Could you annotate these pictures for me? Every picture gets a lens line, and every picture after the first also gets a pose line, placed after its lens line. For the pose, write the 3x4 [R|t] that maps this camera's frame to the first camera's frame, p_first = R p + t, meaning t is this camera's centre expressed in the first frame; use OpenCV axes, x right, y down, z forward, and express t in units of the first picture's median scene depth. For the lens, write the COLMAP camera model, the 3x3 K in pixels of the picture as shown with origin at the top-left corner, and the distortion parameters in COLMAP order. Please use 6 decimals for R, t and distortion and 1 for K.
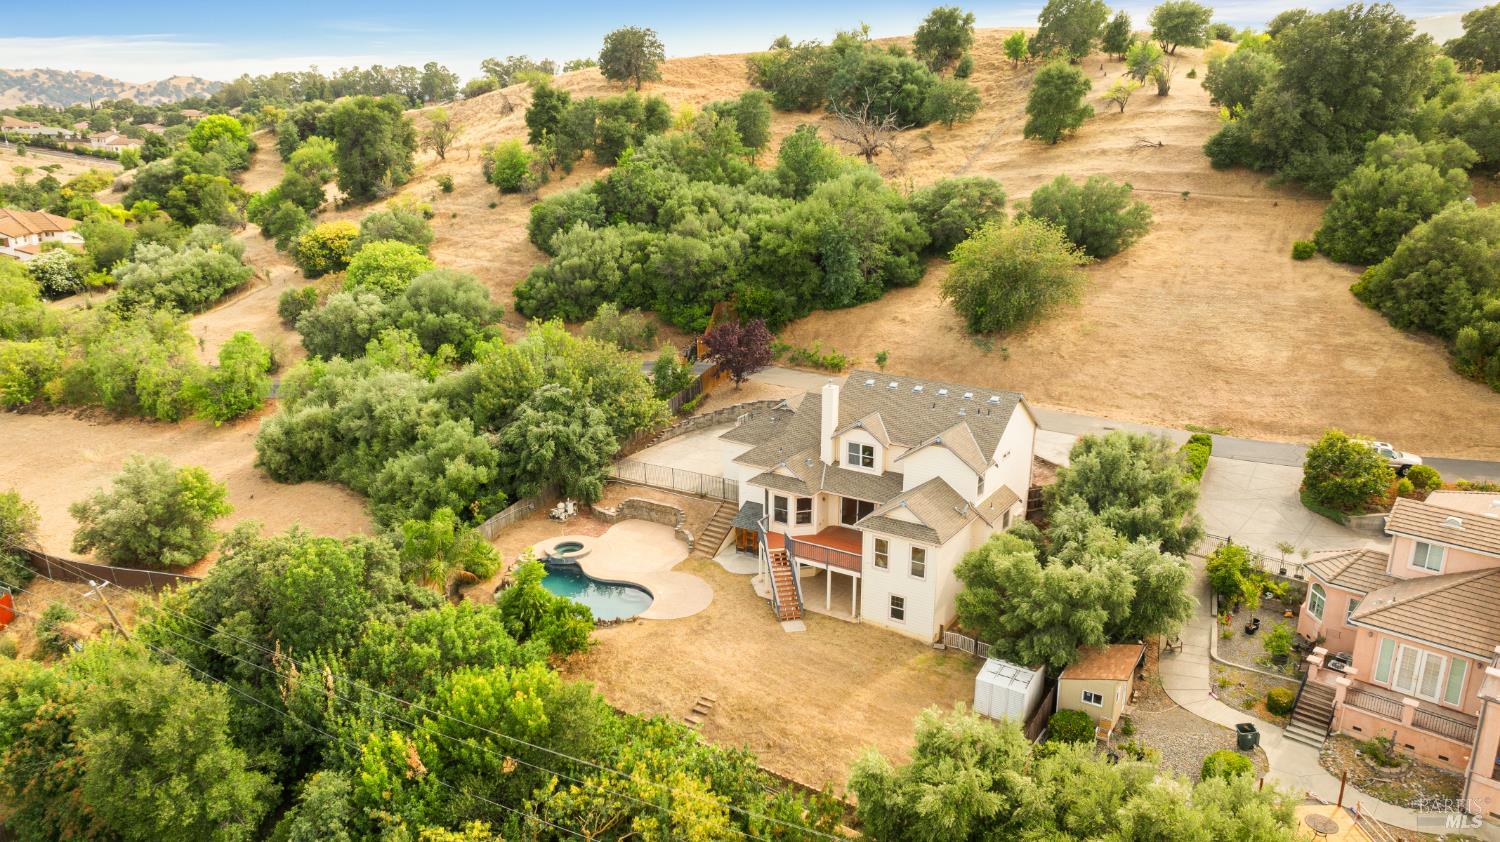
lens RADIAL K [[1067.9, 0, 742.3], [0, 1067.9, 386.3], [0, 0, 1]] dist [-0.039262, 0.034514]
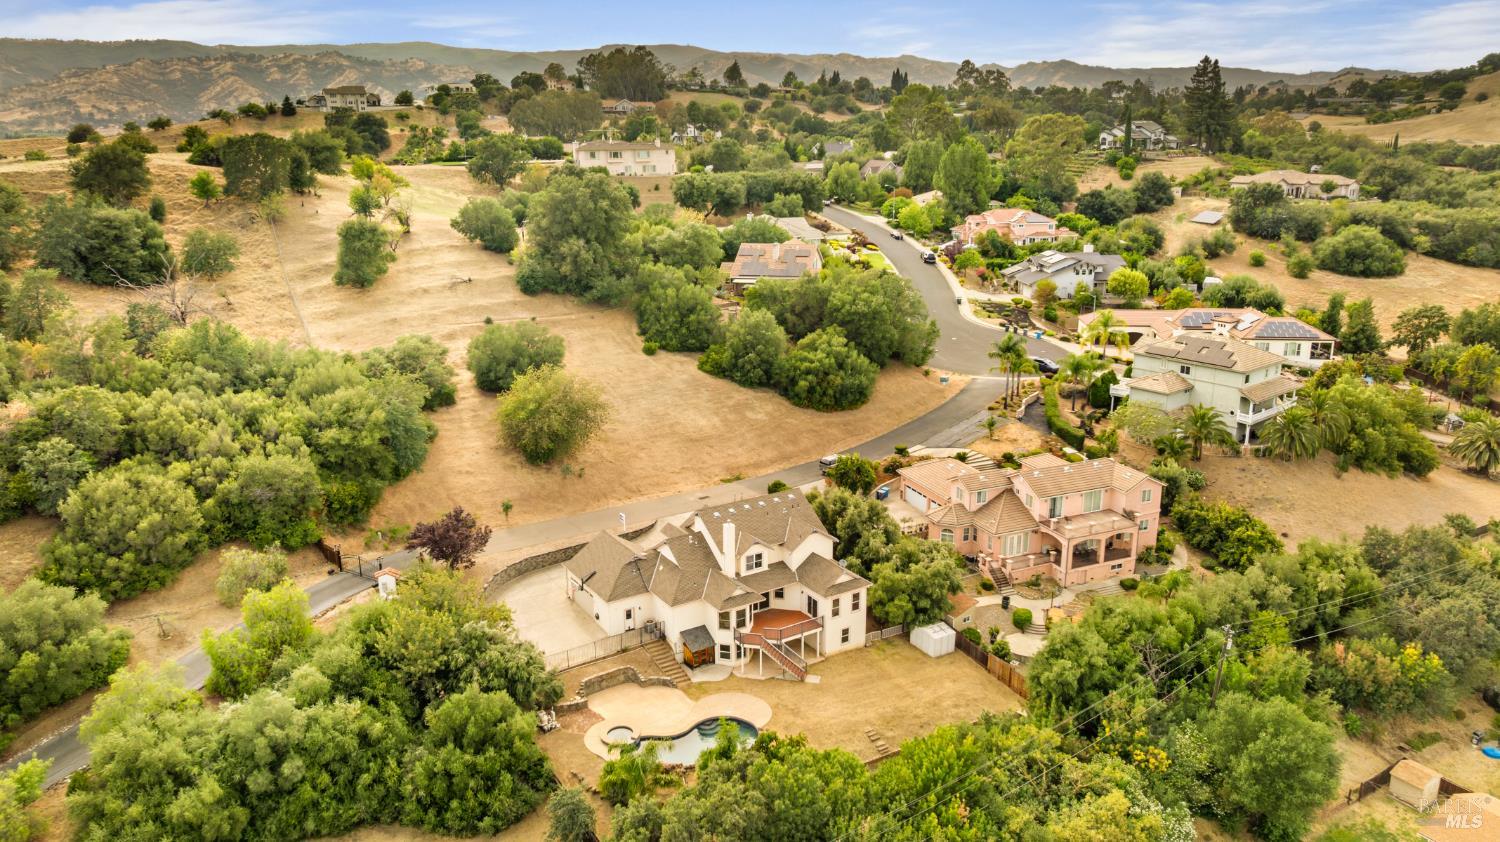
lens RADIAL K [[1032.5, 0, 750.0], [0, 1032.5, 421.0], [0, 0, 1]] dist [-0.007095, 0.000232]
pose [[0.428119, -0.250256, 0.868381, -0.762943], [0.240343, 0.957819, 0.157539, -0.245301], [-0.871177, 0.141264, 0.470208, 0.222954]]
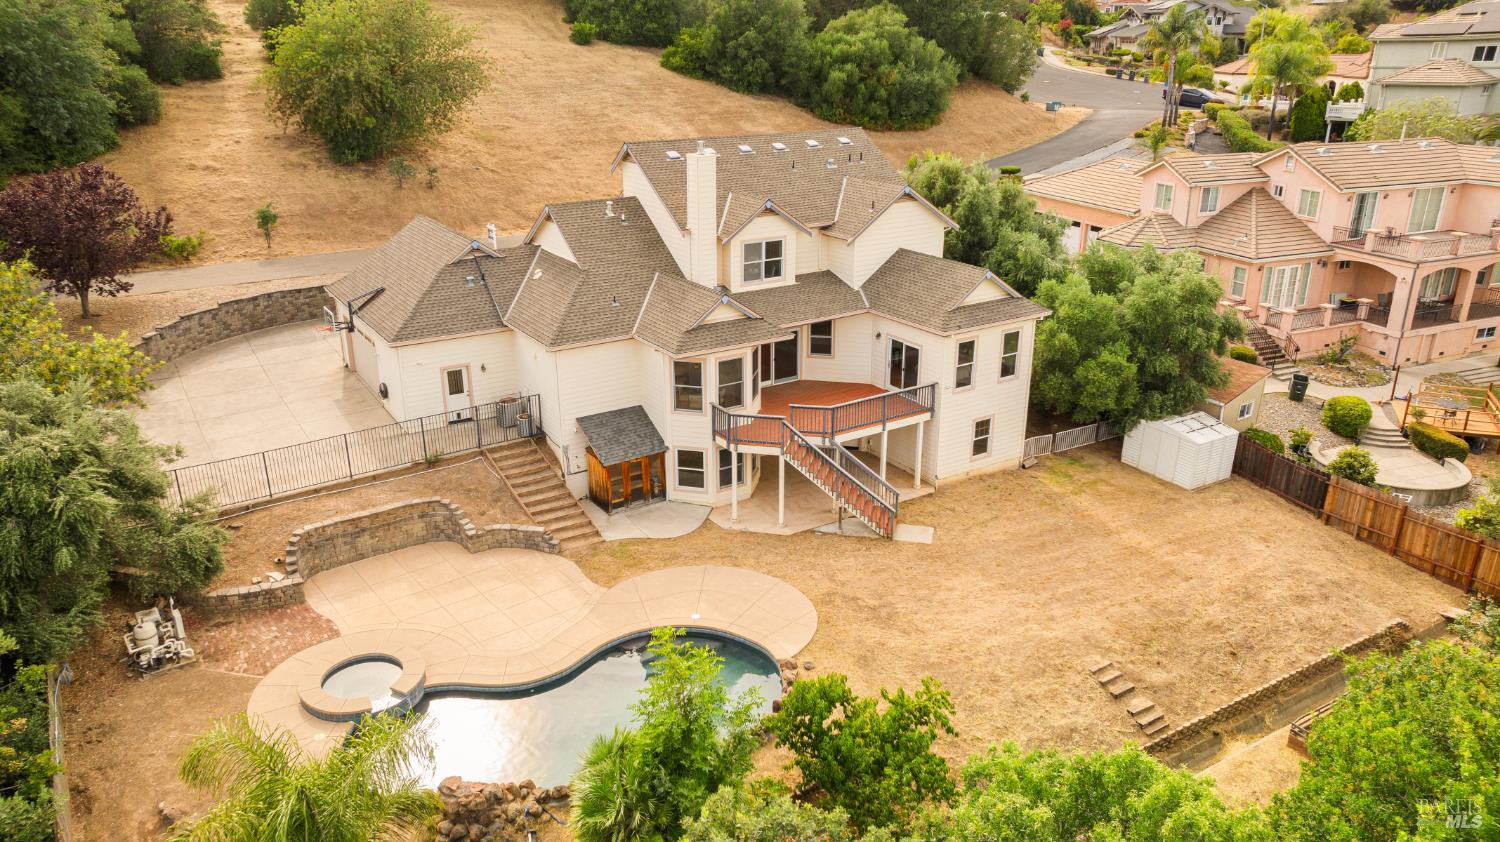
lens RADIAL K [[1050.6, 0, 756.1], [0, 1050.6, 413.4], [0, 0, 1]] dist [-0.020850, 0.001354]
pose [[0.416071, -0.313277, 0.853664, -0.302840], [0.233510, 0.944110, 0.232657, 0.004955], [-0.878839, 0.102537, 0.465970, 0.523933]]
